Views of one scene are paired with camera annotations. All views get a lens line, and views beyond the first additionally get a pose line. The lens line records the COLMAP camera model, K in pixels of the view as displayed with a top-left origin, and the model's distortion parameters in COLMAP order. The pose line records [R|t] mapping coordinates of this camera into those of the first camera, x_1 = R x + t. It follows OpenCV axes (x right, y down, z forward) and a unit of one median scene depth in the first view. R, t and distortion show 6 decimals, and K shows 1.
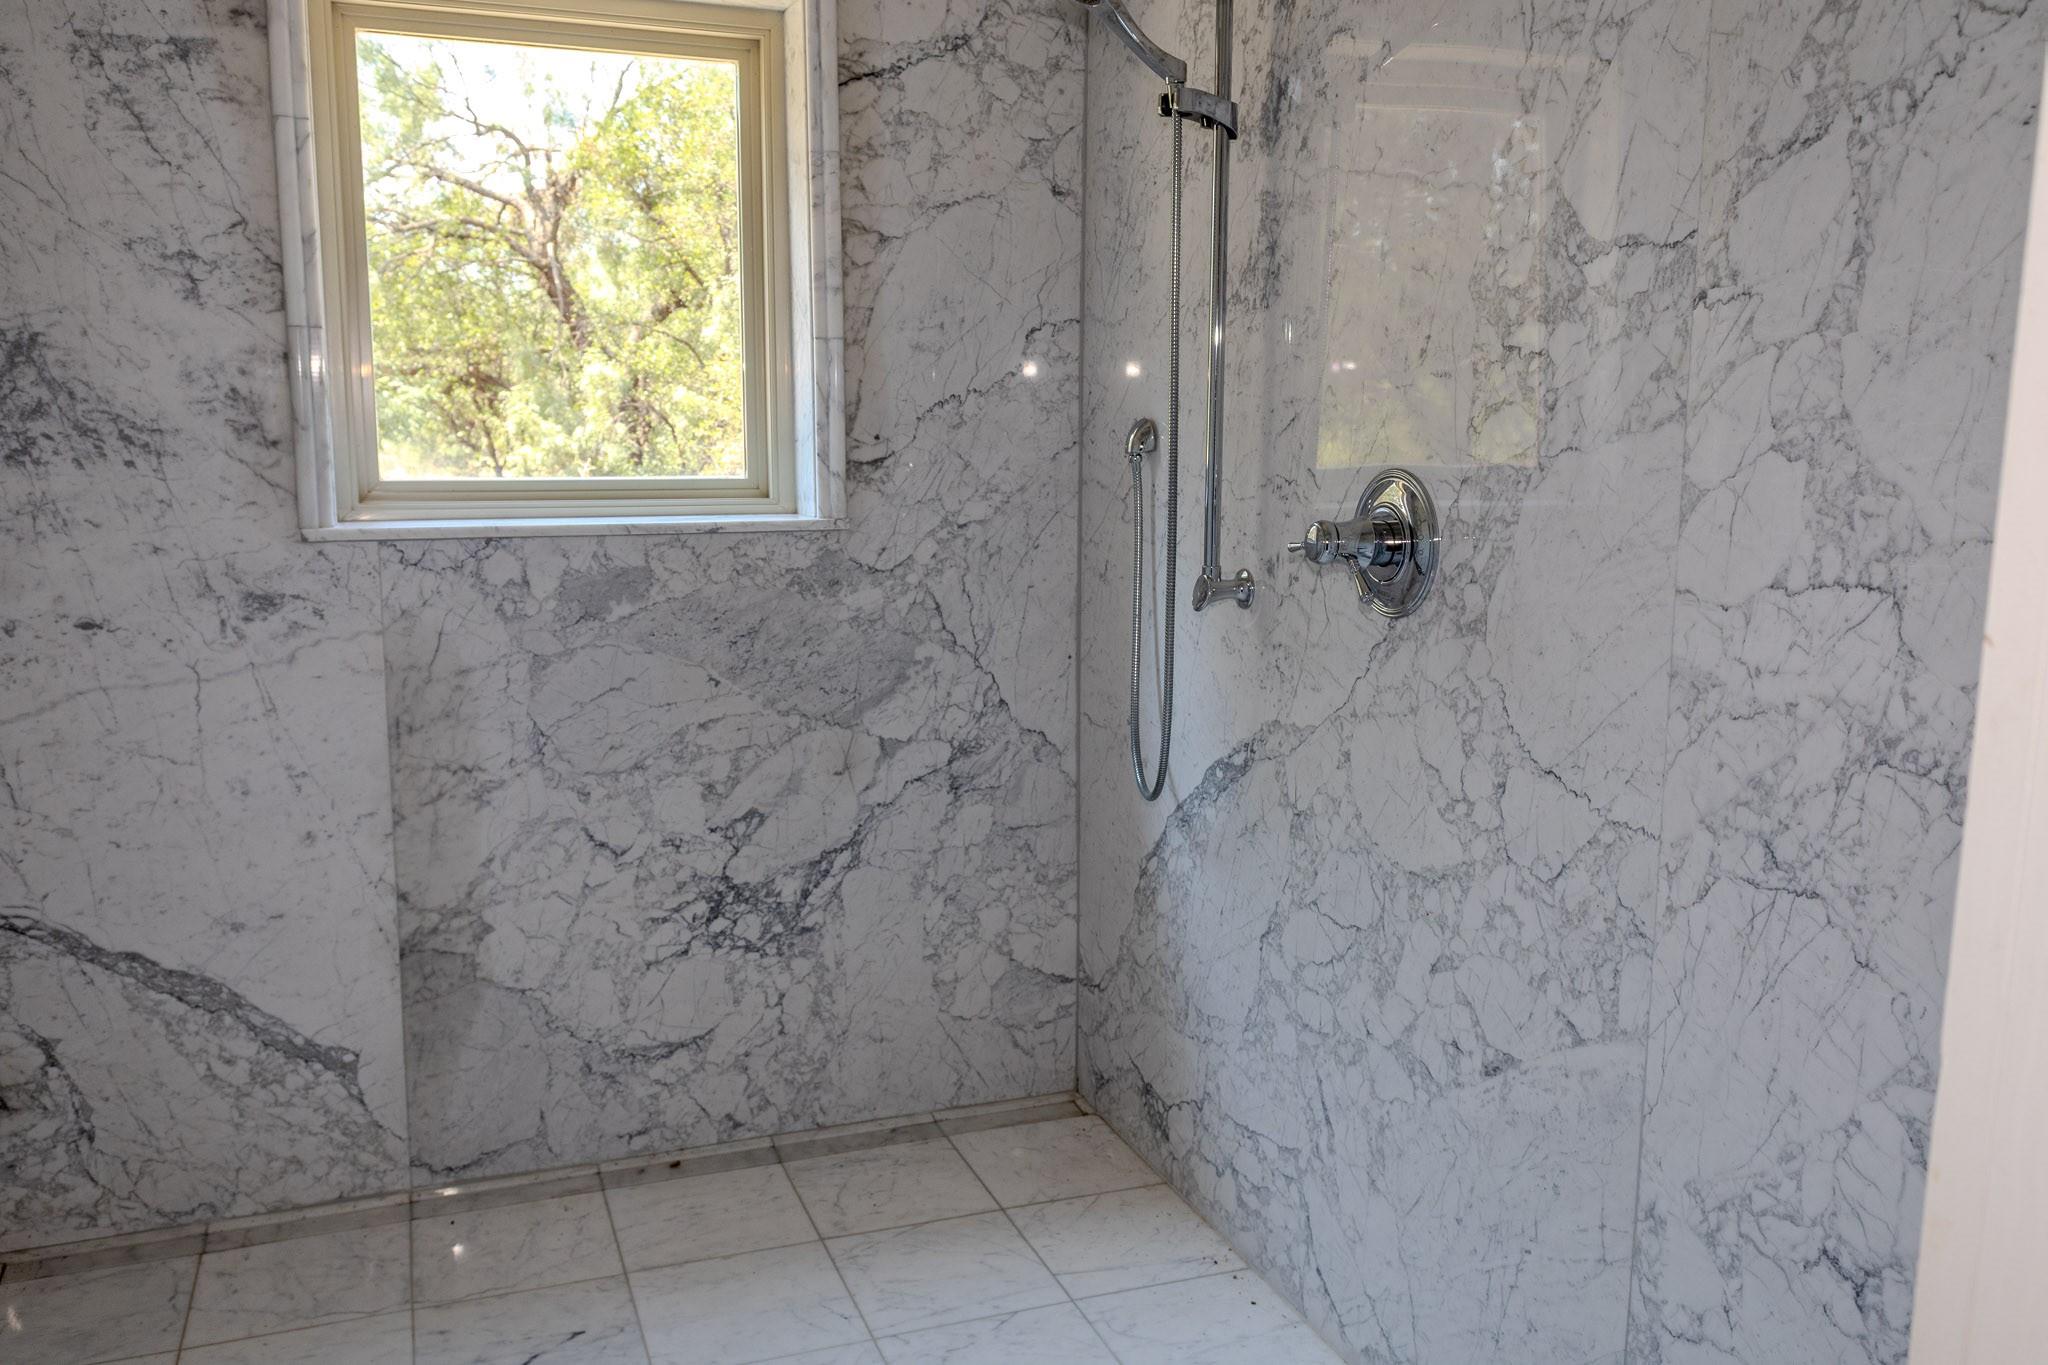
lens RADIAL K [[1663.6, 0, 1023.6], [0, 1663.6, 682.4], [0, 0, 1]] dist [0.002045, -0.002239]
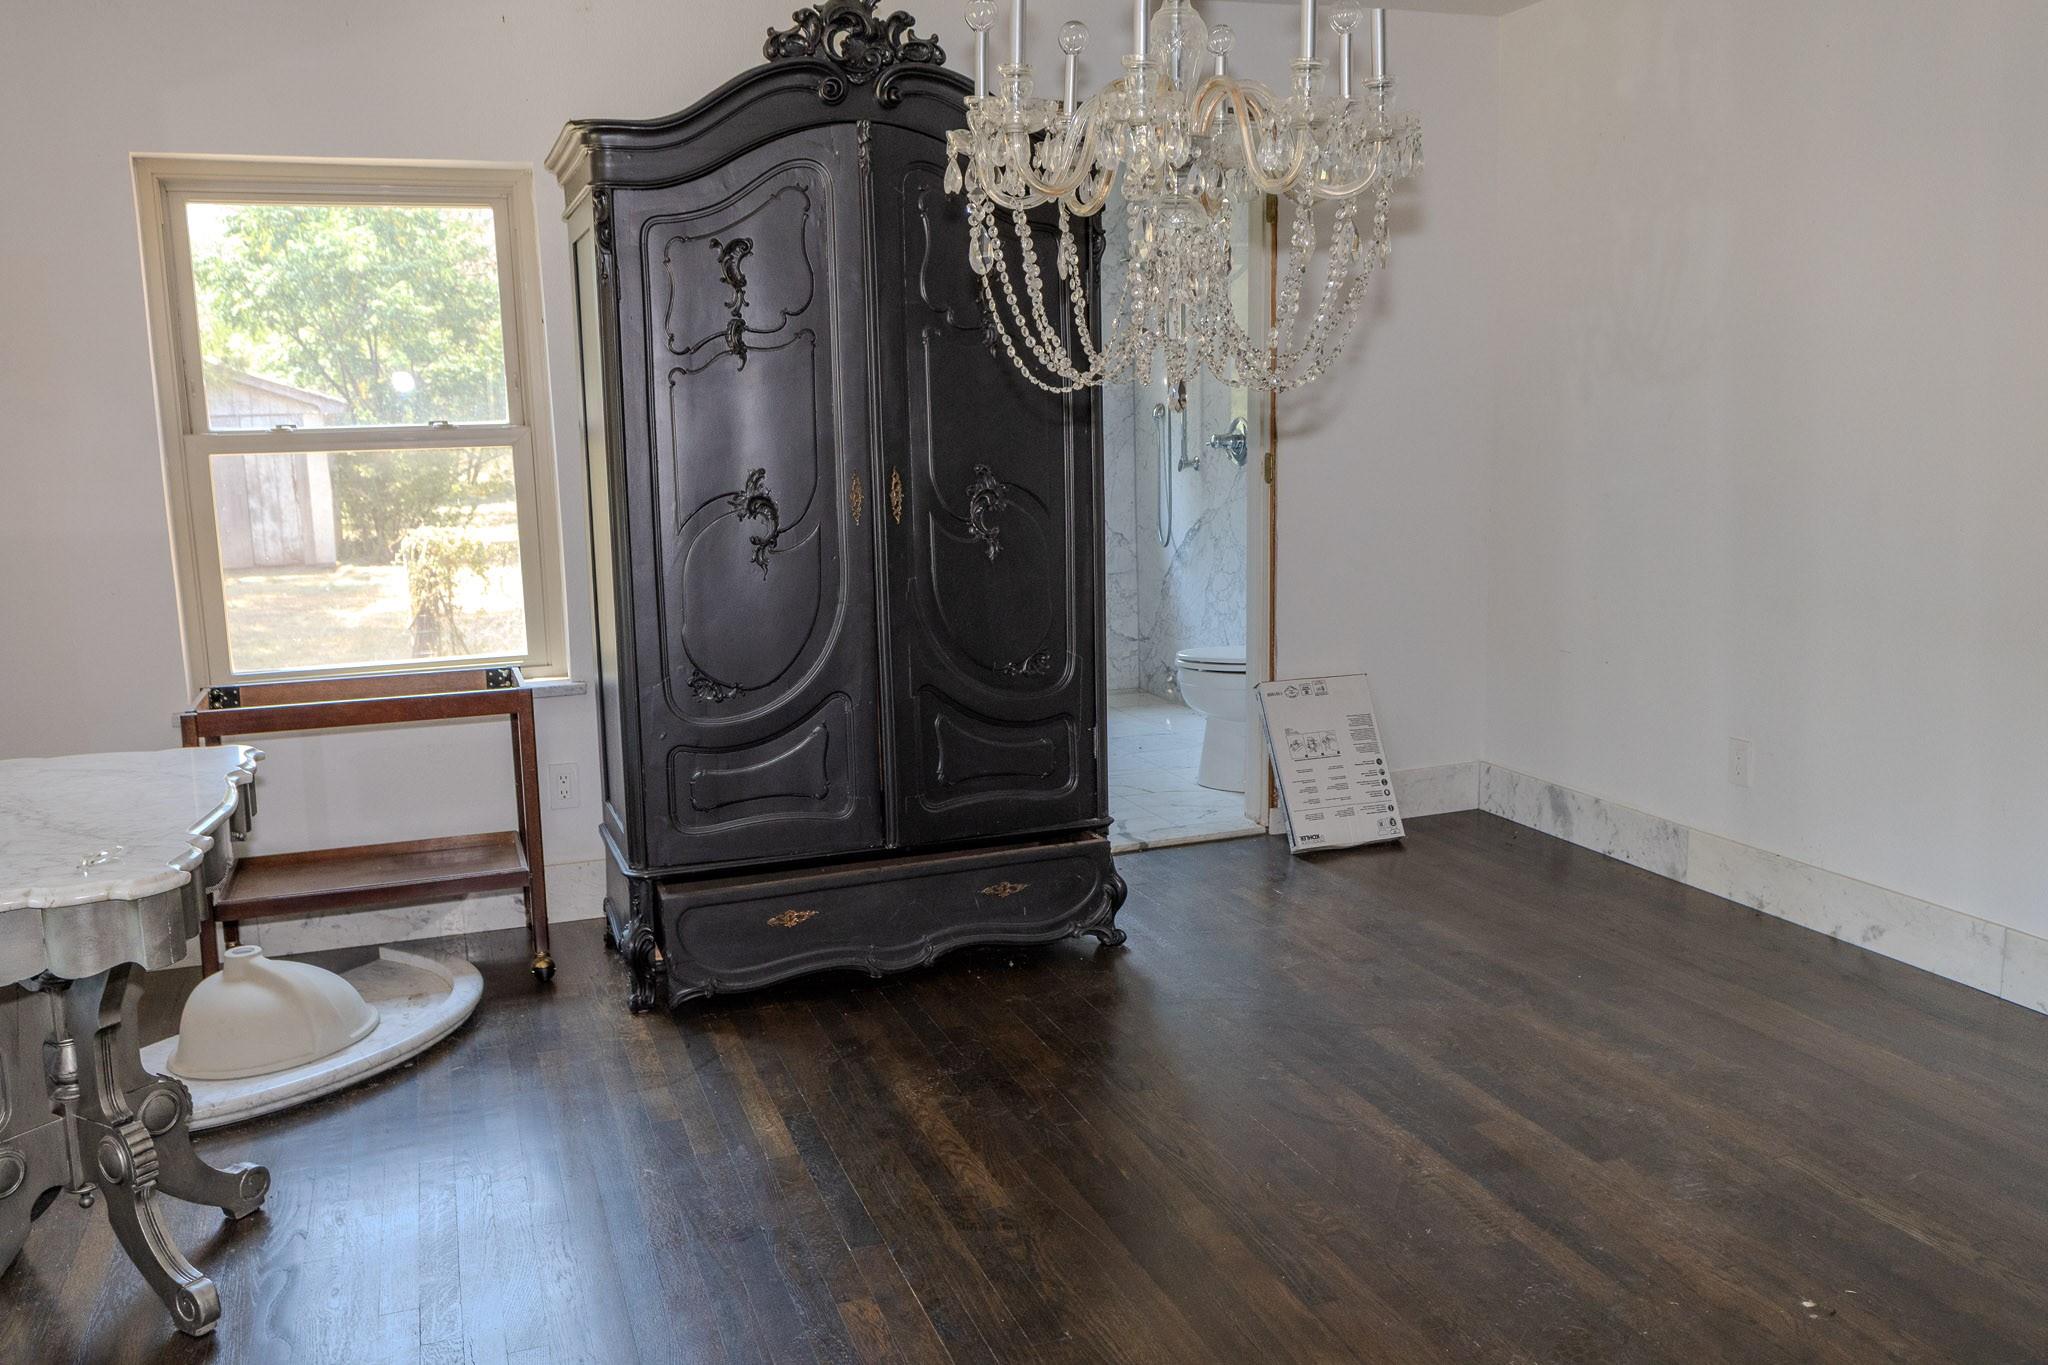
lens RADIAL K [[1663.6, 0, 1024.9], [0, 1663.6, 681.6], [0, 0, 1]] dist [0.002045, -0.002239]
pose [[0.999357, -0.029342, -0.020622, -0.107541], [0.029505, 0.999535, 0.007658, 0.277534], [0.020387, -0.008261, 0.999758, -1.791898]]
